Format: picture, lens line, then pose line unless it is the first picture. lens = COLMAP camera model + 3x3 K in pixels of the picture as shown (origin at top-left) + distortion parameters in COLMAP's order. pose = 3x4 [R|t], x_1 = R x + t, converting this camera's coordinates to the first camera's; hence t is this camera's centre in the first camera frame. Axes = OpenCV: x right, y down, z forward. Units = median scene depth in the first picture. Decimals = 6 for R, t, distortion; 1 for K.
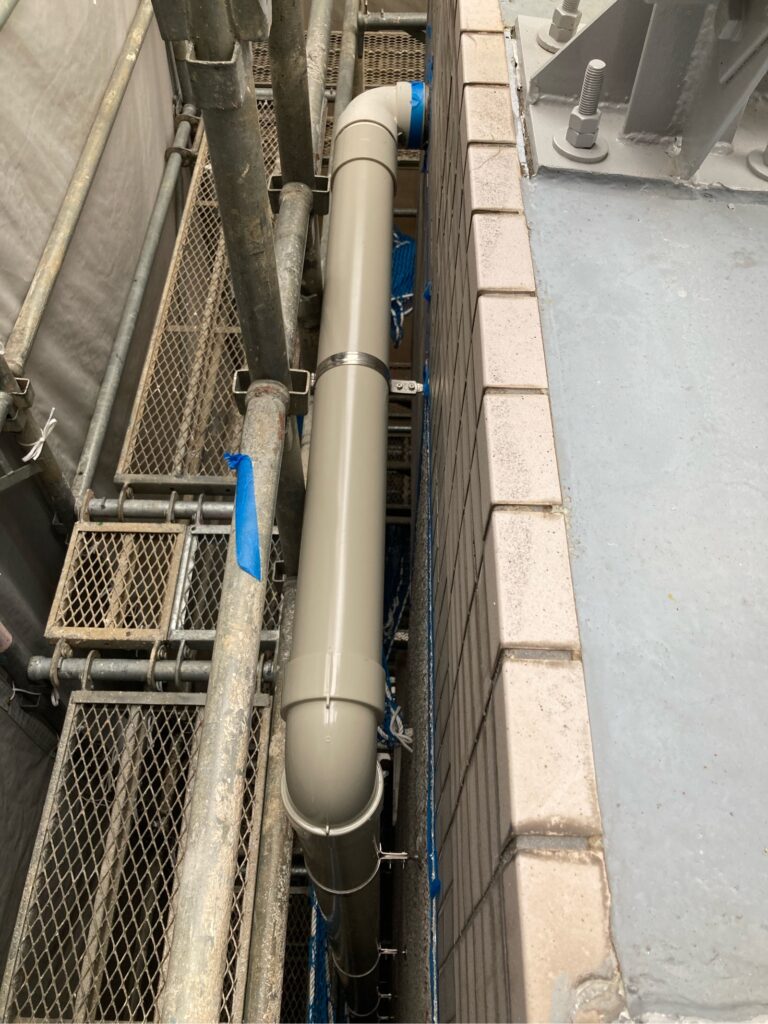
lens RADIAL K [[846.9, 0, 386.0], [0, 846.9, 513.8], [0, 0, 1]] dist [0.015460, -0.013452]
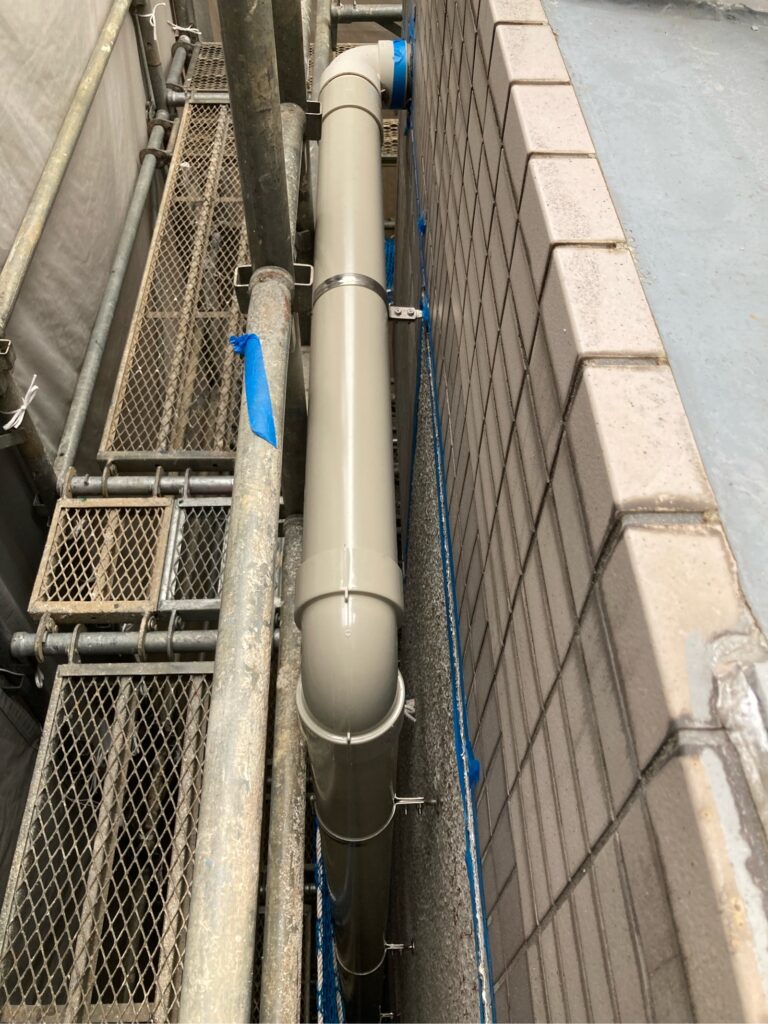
lens RADIAL K [[846.9, 0, 381.2], [0, 846.9, 513.2], [0, 0, 1]] dist [0.015460, -0.013452]
pose [[0.999067, -0.031454, 0.029581, -0.035280], [0.033090, 0.997852, -0.056546, 0.119275], [-0.027739, 0.057472, 0.997962, 0.034270]]
